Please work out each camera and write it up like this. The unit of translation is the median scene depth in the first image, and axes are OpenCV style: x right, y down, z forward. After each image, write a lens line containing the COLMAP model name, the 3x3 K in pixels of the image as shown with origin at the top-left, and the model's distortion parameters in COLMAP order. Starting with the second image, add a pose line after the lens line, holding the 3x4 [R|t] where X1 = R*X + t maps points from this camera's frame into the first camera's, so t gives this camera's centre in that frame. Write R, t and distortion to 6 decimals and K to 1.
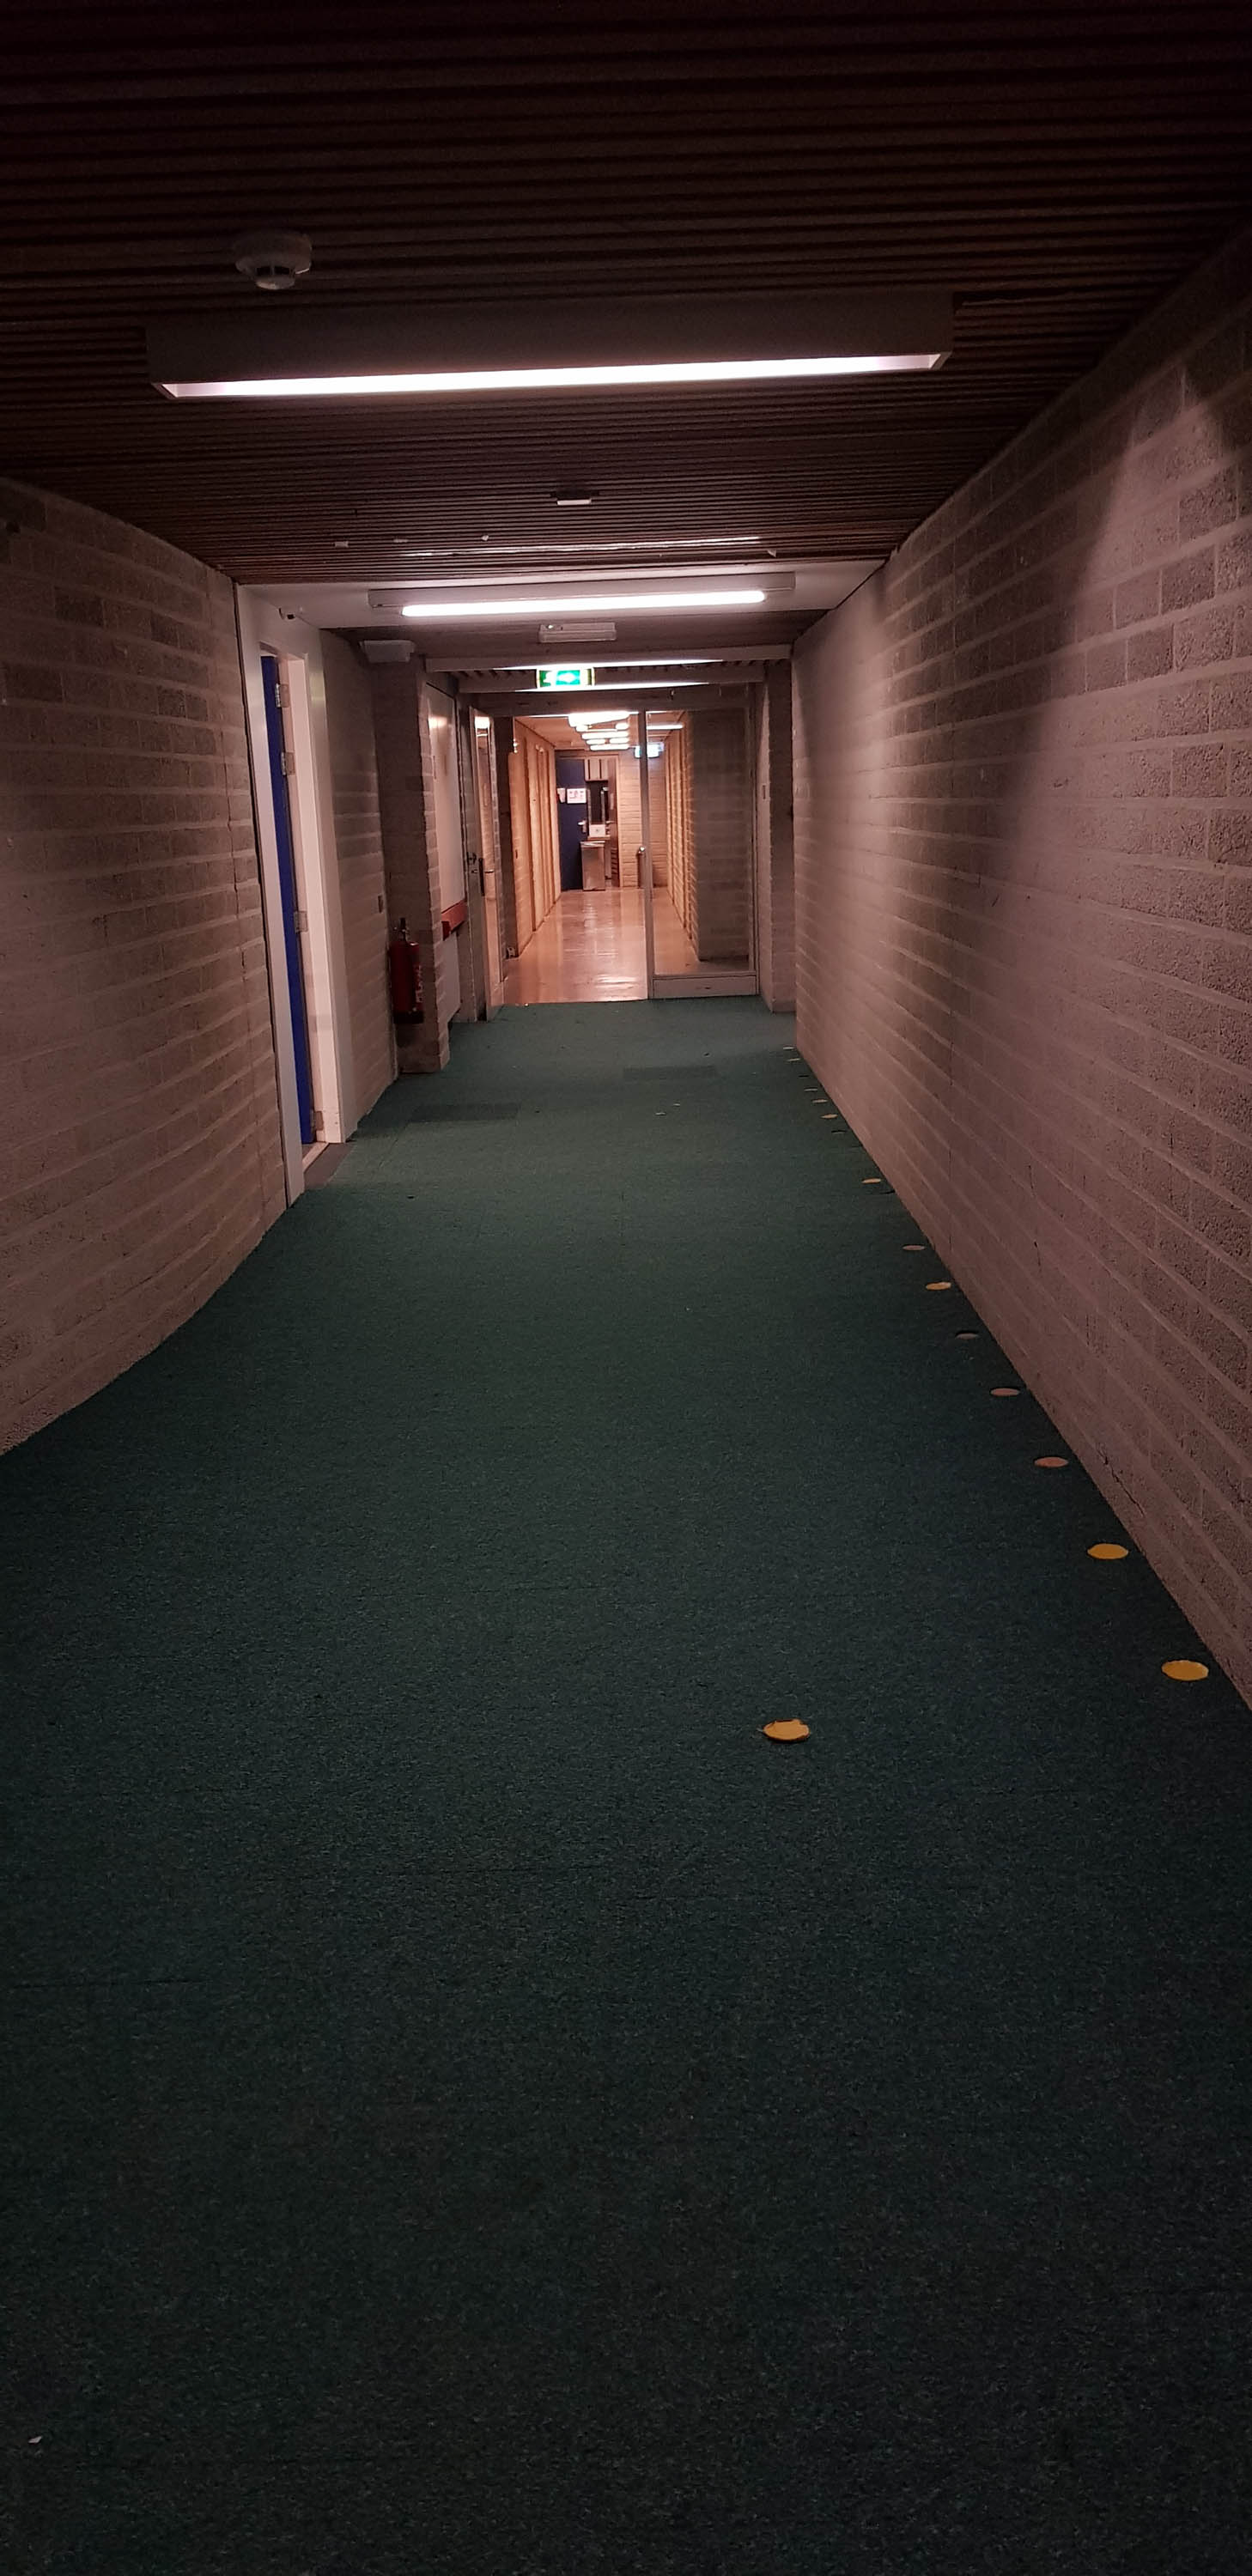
lens RADIAL K [[2003.9, 0, 633.3], [0, 2003.9, 1296.1], [0, 0, 1]] dist [0.037141, -0.053331]
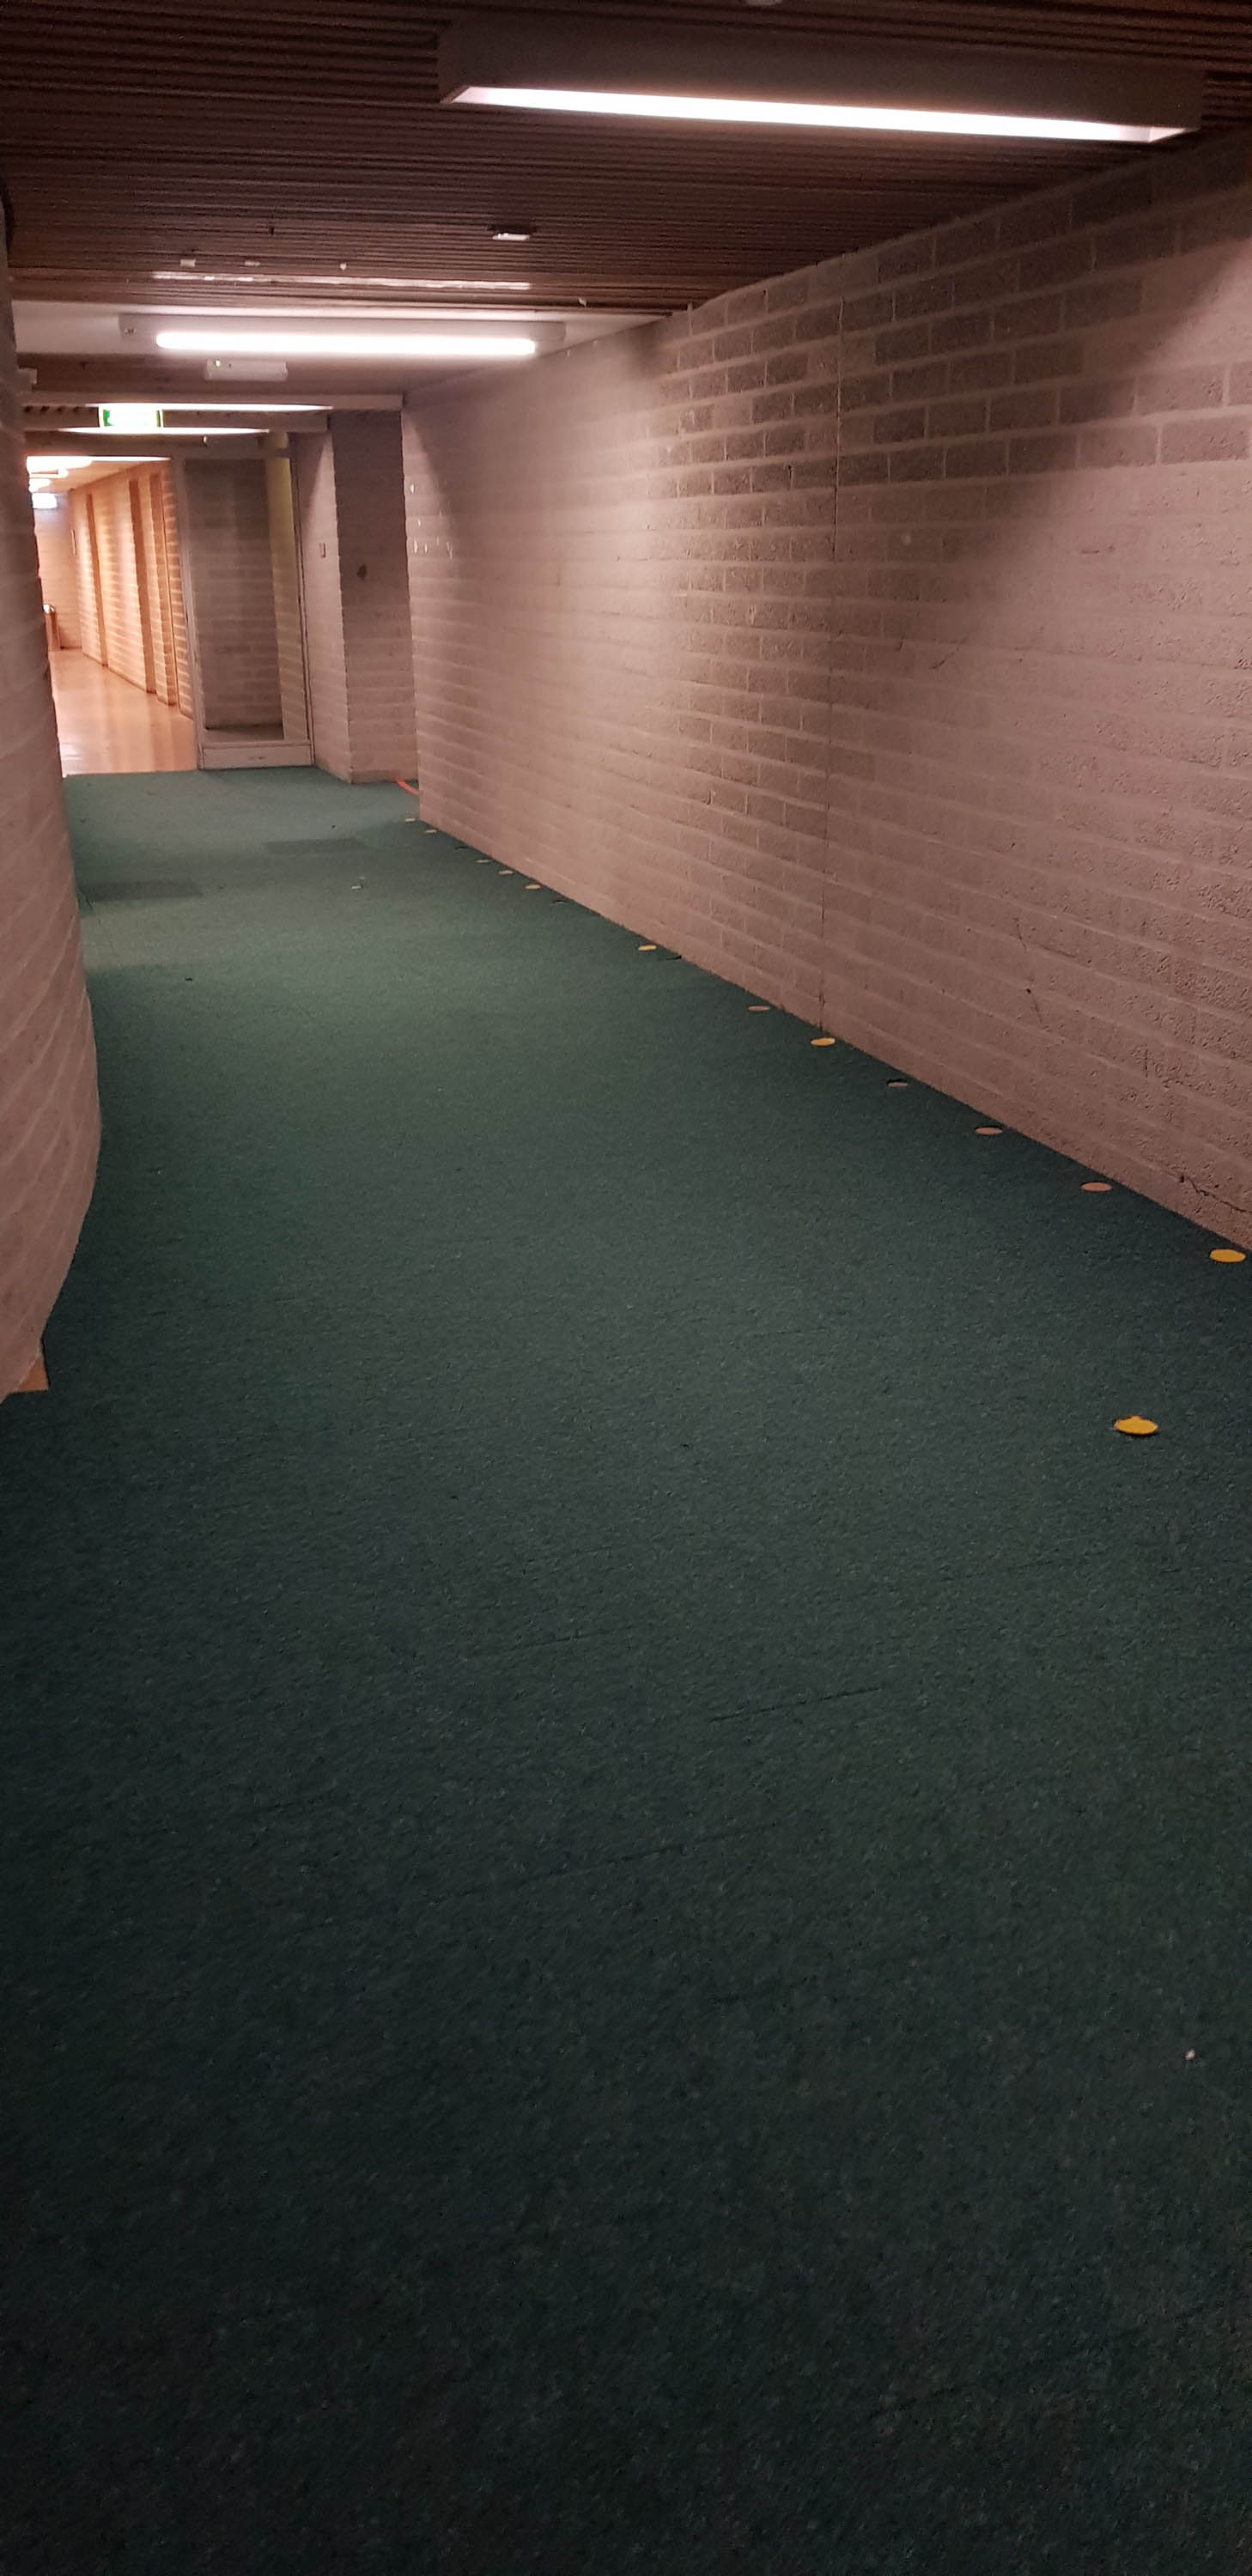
lens RADIAL K [[2003.9, 0, 619.1], [0, 2003.9, 1275.1], [0, 0, 1]] dist [0.037141, -0.053331]
pose [[0.951730, -0.080272, 0.296253, -0.268465], [0.051130, 0.993173, 0.104849, 0.001283], [-0.302647, -0.084641, 0.949337, 0.020903]]
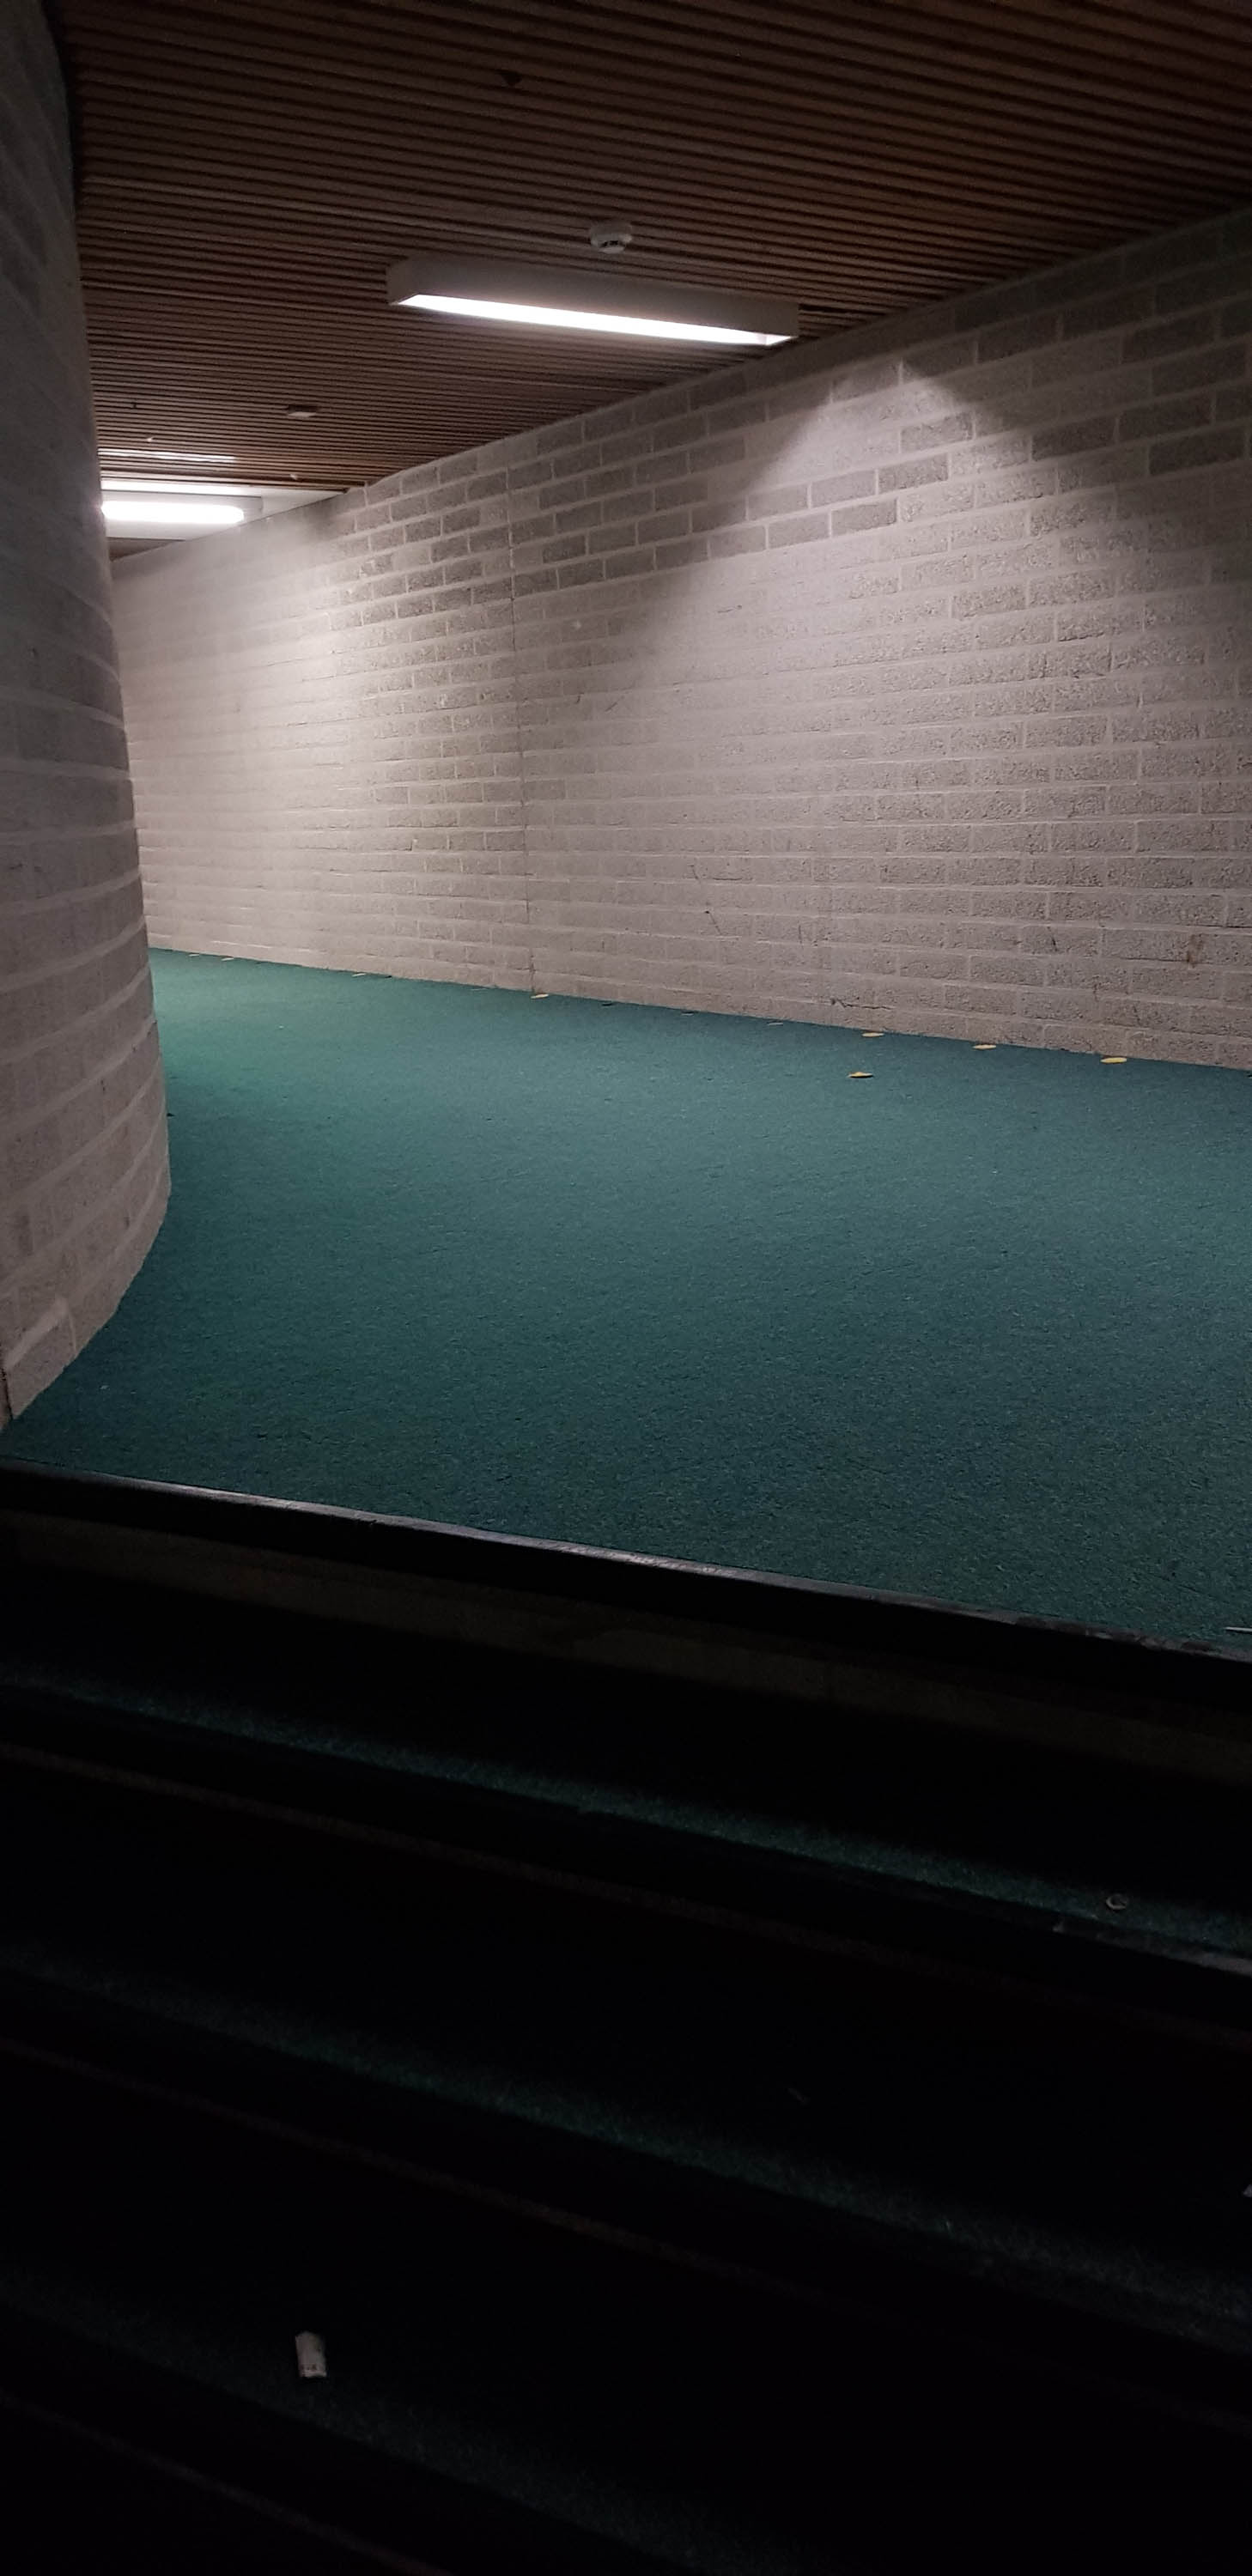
lens RADIAL K [[2003.9, 0, 632.3], [0, 2003.9, 1308.7], [0, 0, 1]] dist [0.037141, -0.053331]
pose [[0.833375, -0.134567, 0.536076, -0.579877], [0.140256, 0.989649, 0.030384, 0.178135], [-0.534616, 0.049867, 0.843623, -0.227054]]
